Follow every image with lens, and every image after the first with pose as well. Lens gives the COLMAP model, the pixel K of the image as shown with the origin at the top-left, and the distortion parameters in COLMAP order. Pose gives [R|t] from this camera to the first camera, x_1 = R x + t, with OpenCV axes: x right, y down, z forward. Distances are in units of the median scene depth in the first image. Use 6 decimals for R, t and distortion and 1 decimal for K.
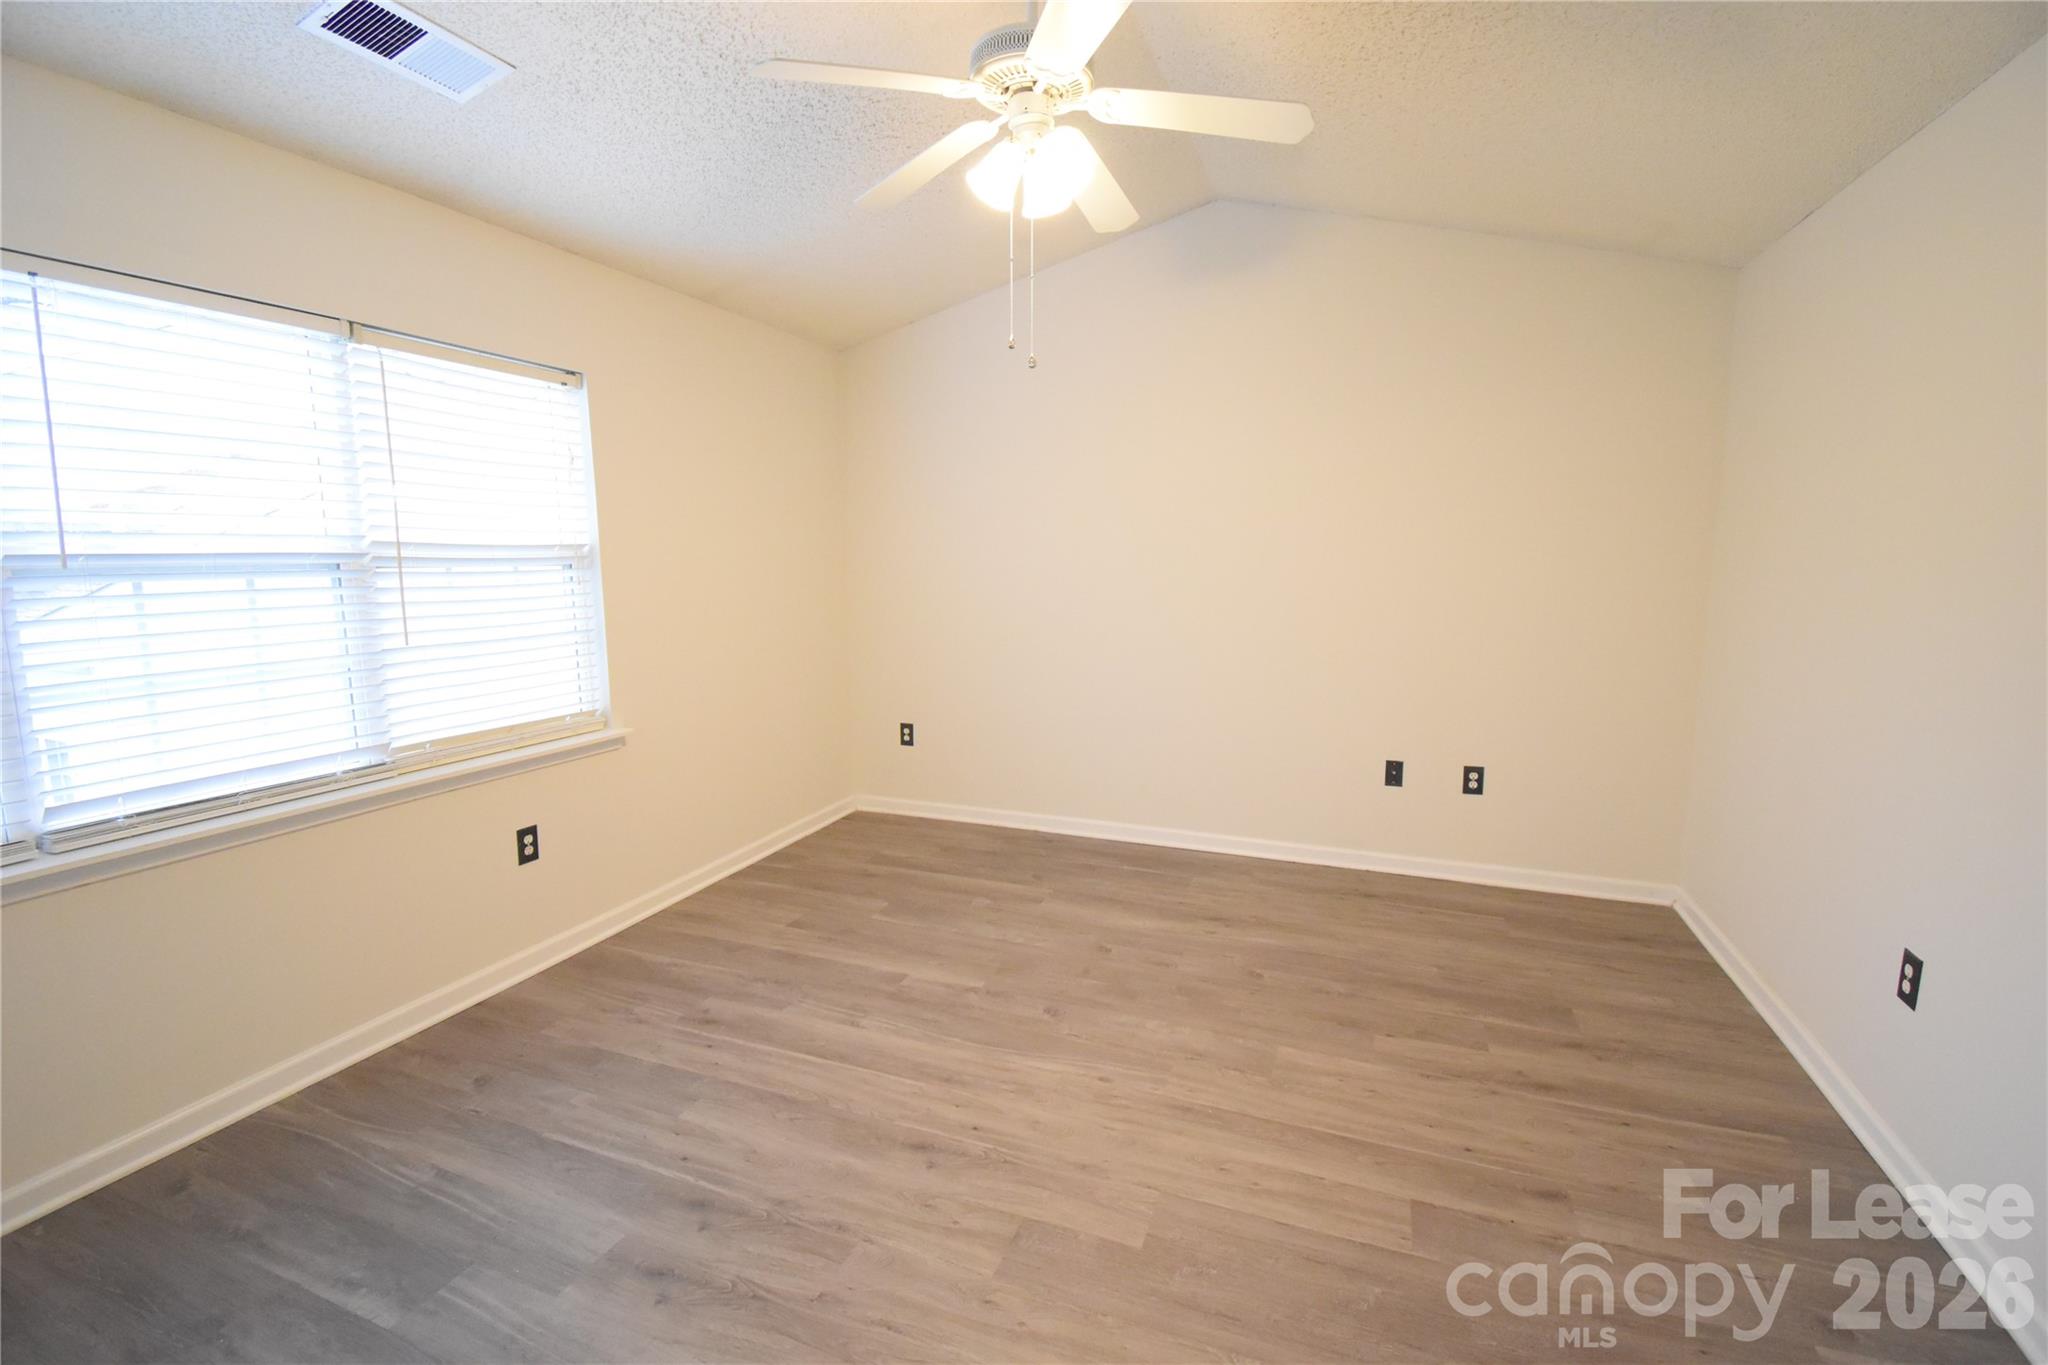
lens RADIAL K [[897.7, 0, 1025.4], [0, 897.7, 679.5], [0, 0, 1]] dist [0.023479, -0.029071]
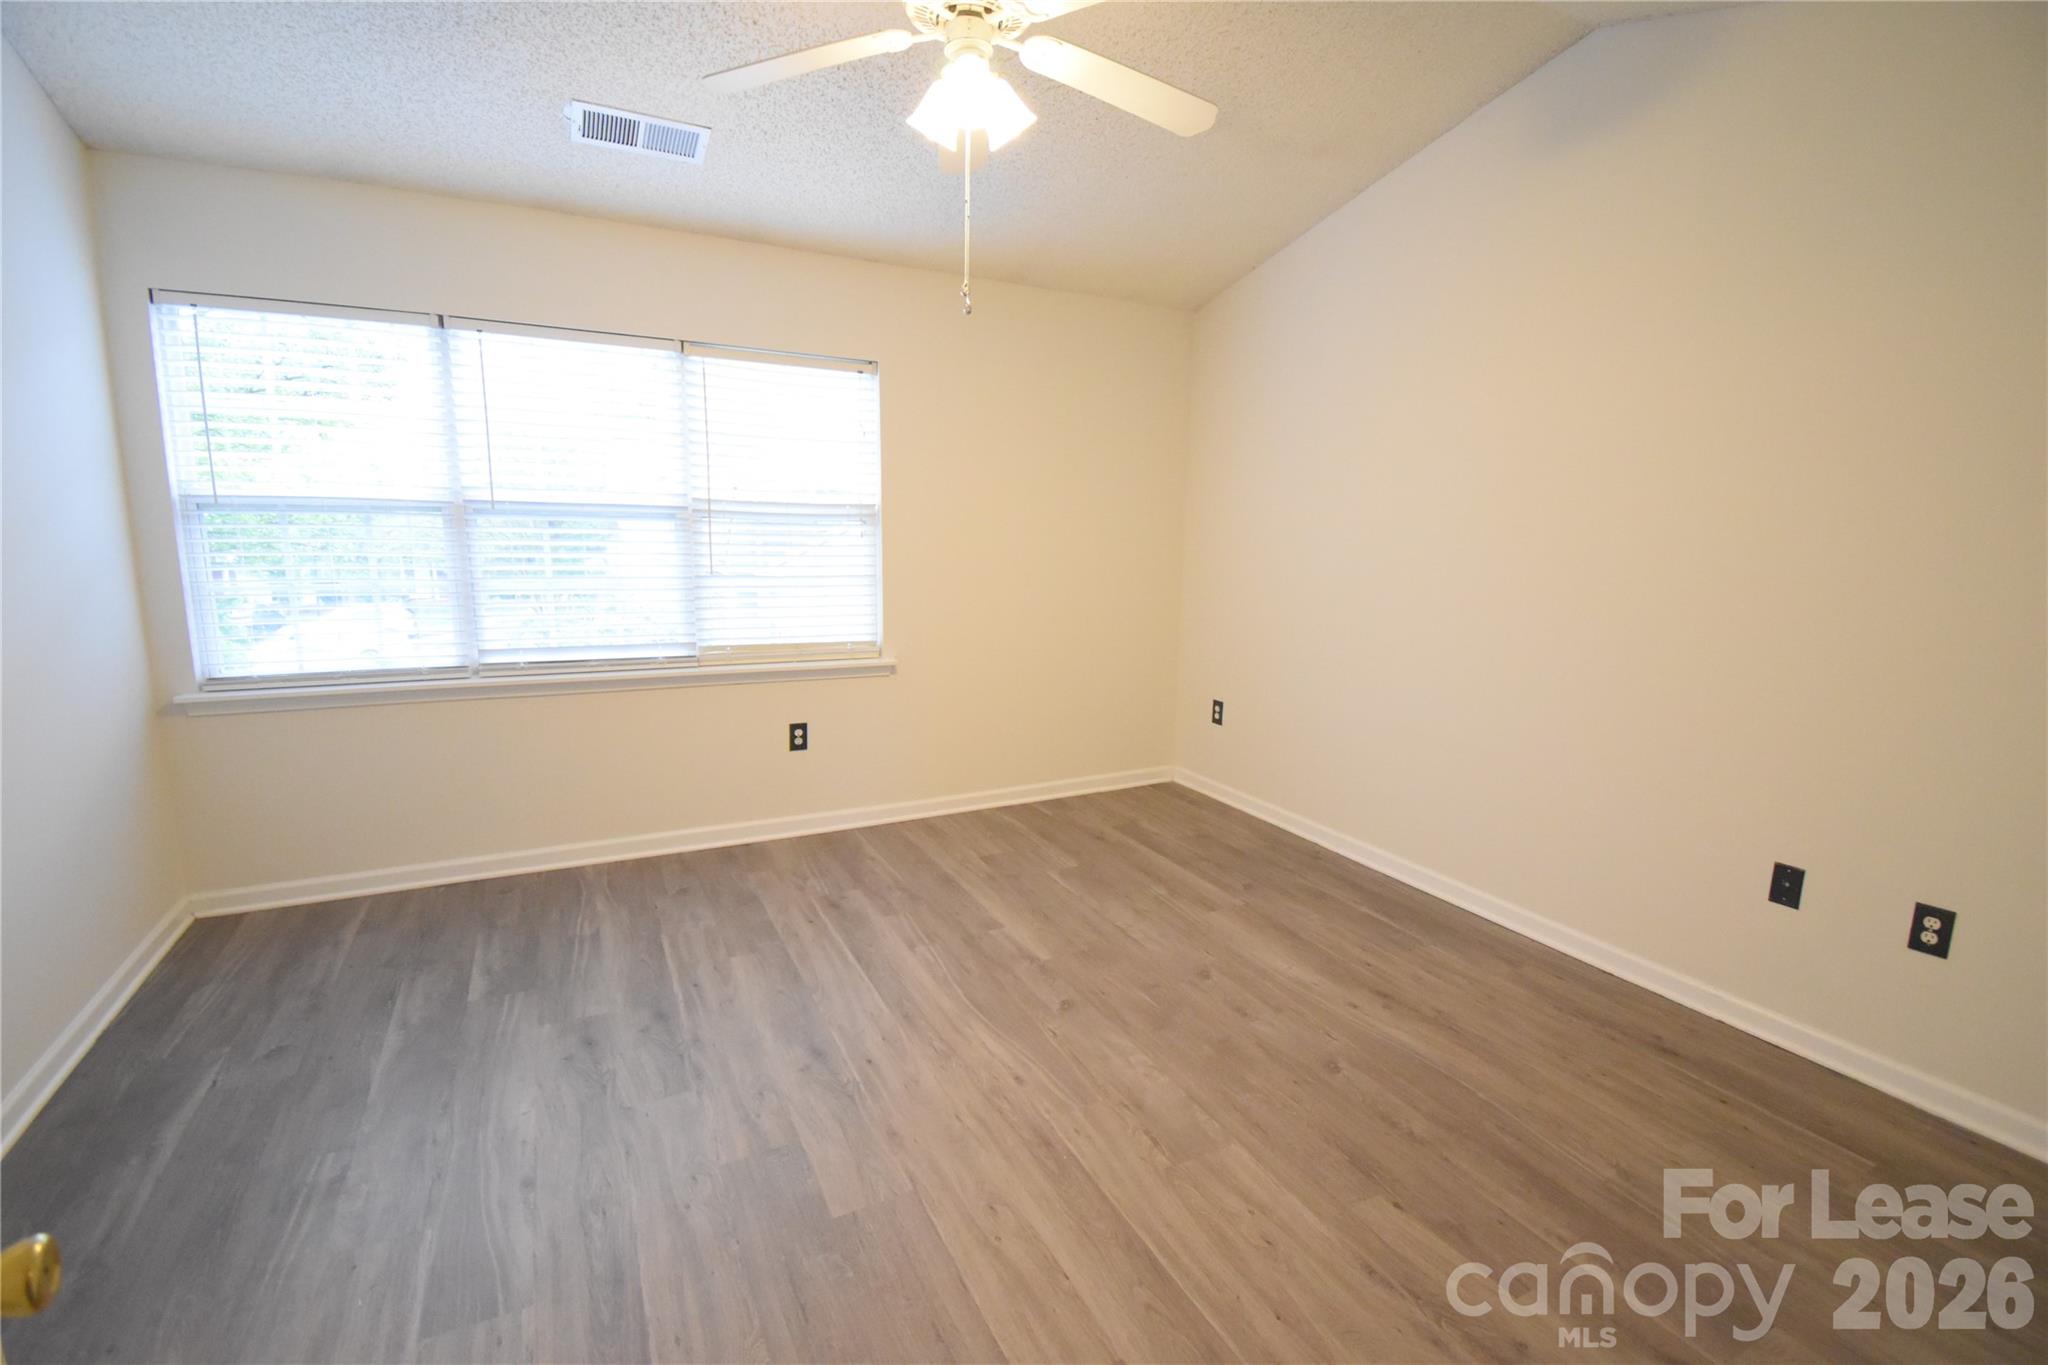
lens RADIAL K [[897.7, 0, 1025.4], [0, 897.7, 679.5], [0, 0, 1]] dist [0.023479, -0.029071]
pose [[0.748930, 0.133203, -0.649123, 0.552357], [-0.115451, 0.990835, 0.070120, -0.027863], [0.652514, 0.022427, 0.757445, 0.249089]]
